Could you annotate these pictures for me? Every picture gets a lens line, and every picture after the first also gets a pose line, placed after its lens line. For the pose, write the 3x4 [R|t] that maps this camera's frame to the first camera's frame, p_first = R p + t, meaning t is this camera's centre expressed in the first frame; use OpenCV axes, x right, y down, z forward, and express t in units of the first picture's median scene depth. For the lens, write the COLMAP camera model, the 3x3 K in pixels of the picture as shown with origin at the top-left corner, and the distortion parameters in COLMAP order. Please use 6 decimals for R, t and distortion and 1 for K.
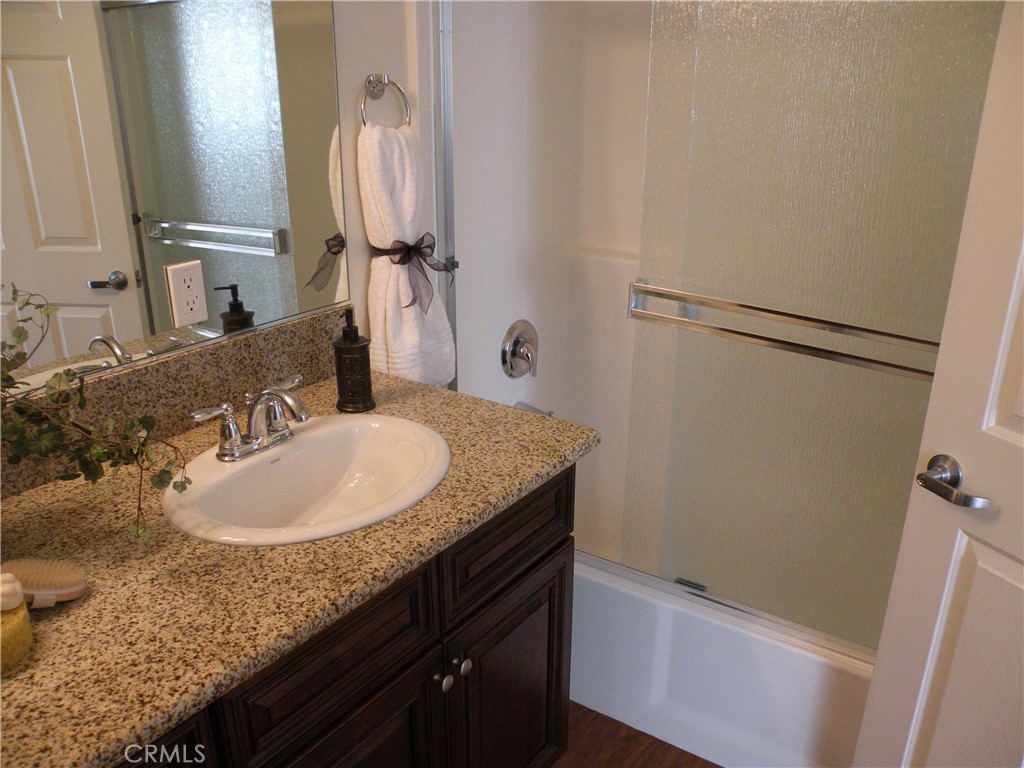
lens RADIAL K [[826.4, 0, 531.0], [0, 826.4, 388.3], [0, 0, 1]] dist [-0.147609, 0.116744]
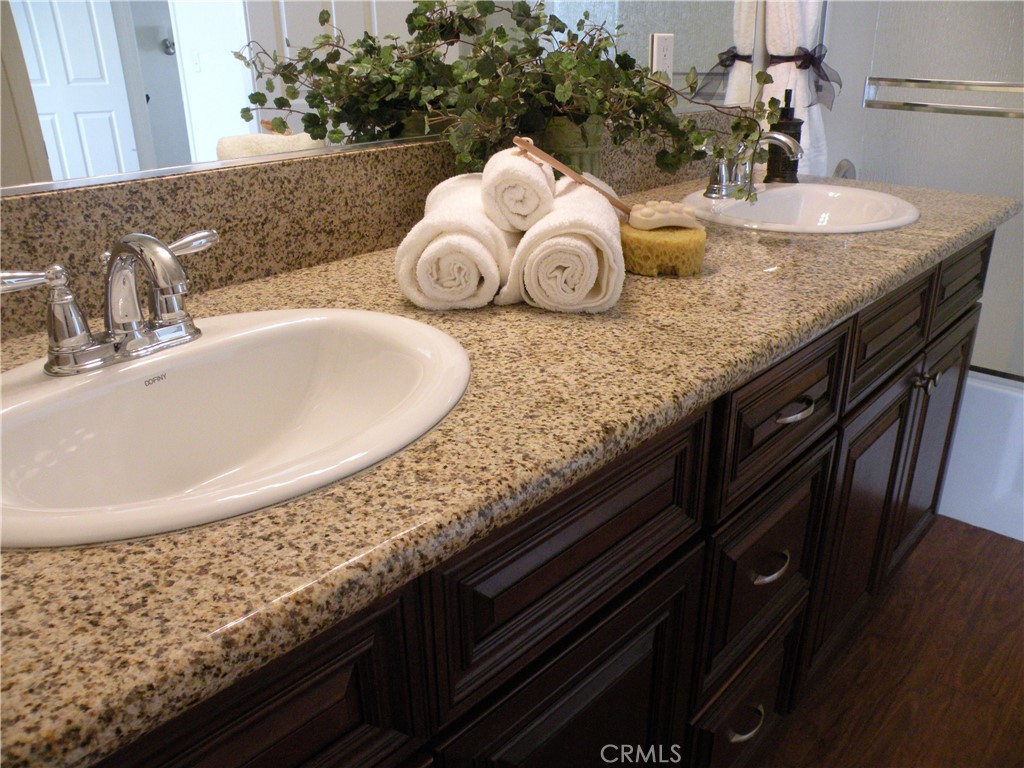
lens RADIAL K [[826.4, 0, 511.4], [0, 826.4, 385.2], [0, 0, 1]] dist [-0.147609, 0.116744]
pose [[0.989599, 0.038533, -0.138594, -0.440429], [-0.032996, 0.998571, 0.042030, 0.279083], [0.140016, -0.037020, 0.989457, -0.155108]]
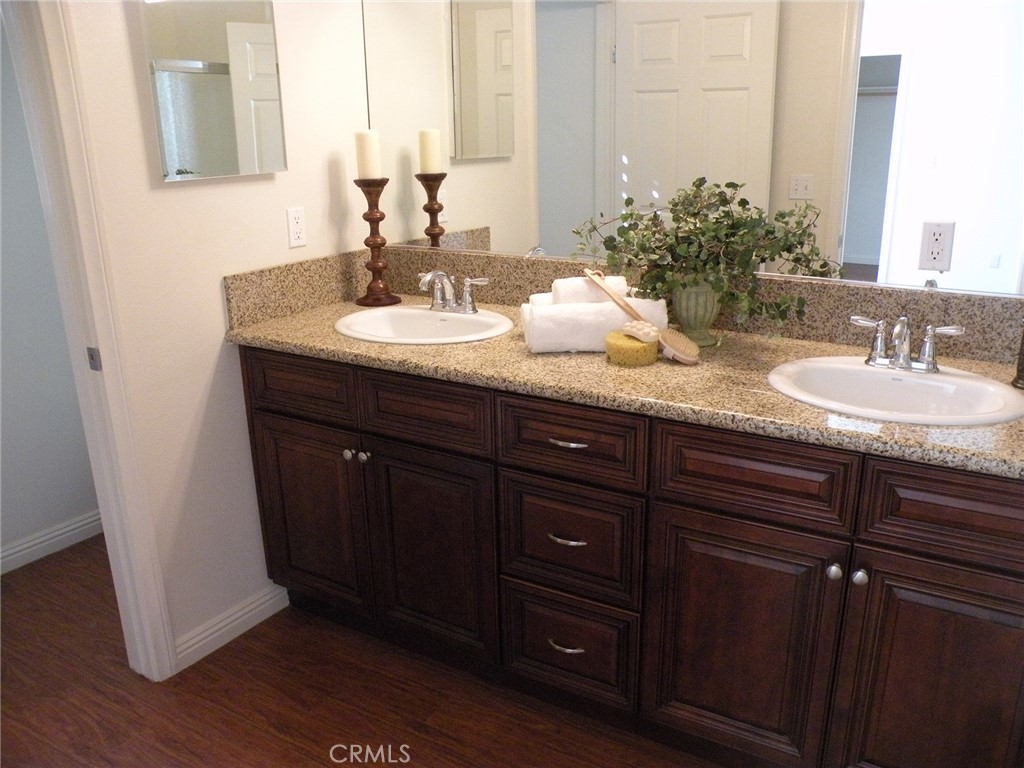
lens RADIAL K [[826.4, 0, 520.2], [0, 826.4, 389.5], [0, 0, 1]] dist [-0.147609, 0.116744]
pose [[0.044556, 0.291254, -0.955608, 0.759538], [-0.331098, 0.906799, 0.260941, -0.023518], [0.942544, 0.304773, 0.136837, 0.281051]]
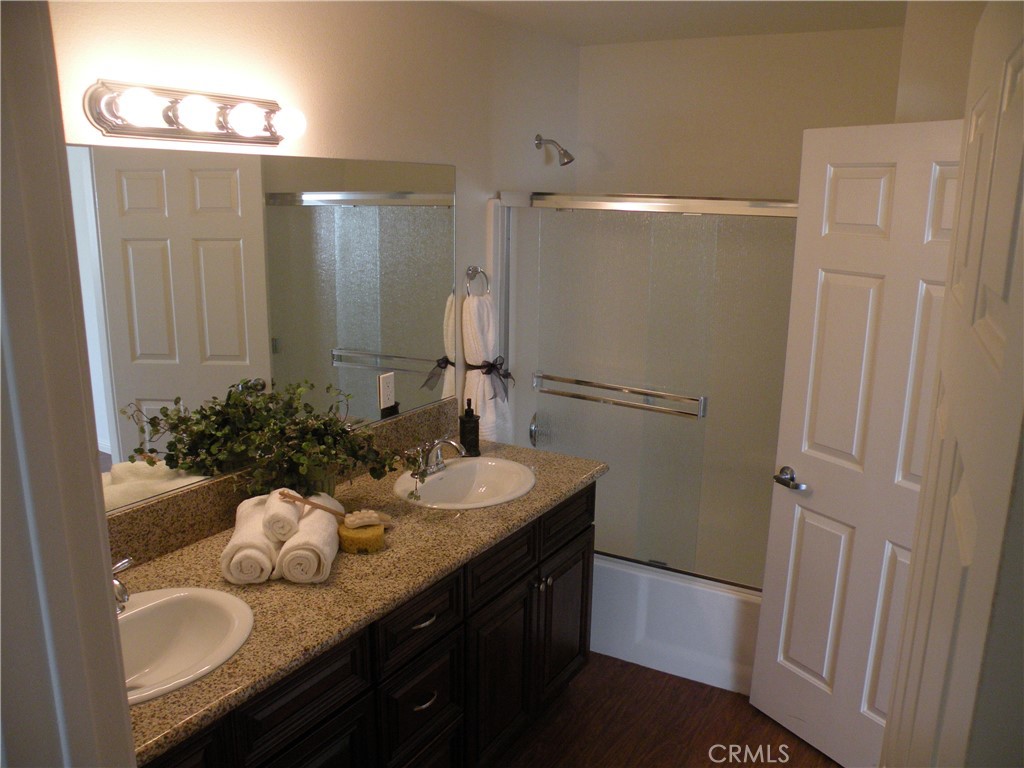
lens RADIAL K [[826.4, 0, 513.7], [0, 826.4, 390.3], [0, 0, 1]] dist [-0.147609, 0.116744]
pose [[0.998284, -0.008190, 0.057976, -0.235535], [0.015445, 0.991933, -0.125816, 0.118148], [-0.056477, 0.126496, 0.990358, -0.838374]]
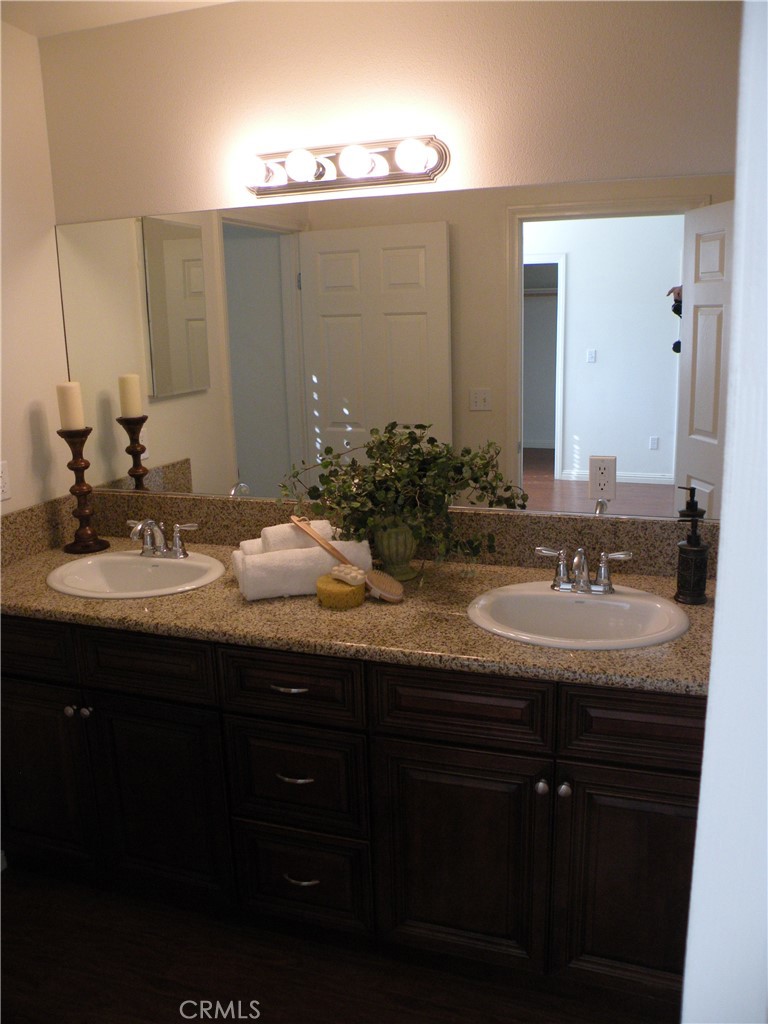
lens RADIAL K [[826.4, 0, 382.6], [0, 826.4, 495.2], [0, 0, 1]] dist [-0.147609, 0.116744]
pose [[0.255179, 0.188125, -0.948416, 0.813319], [-0.305182, 0.946419, 0.105617, -0.117066], [0.917468, 0.262488, 0.298919, 0.214580]]
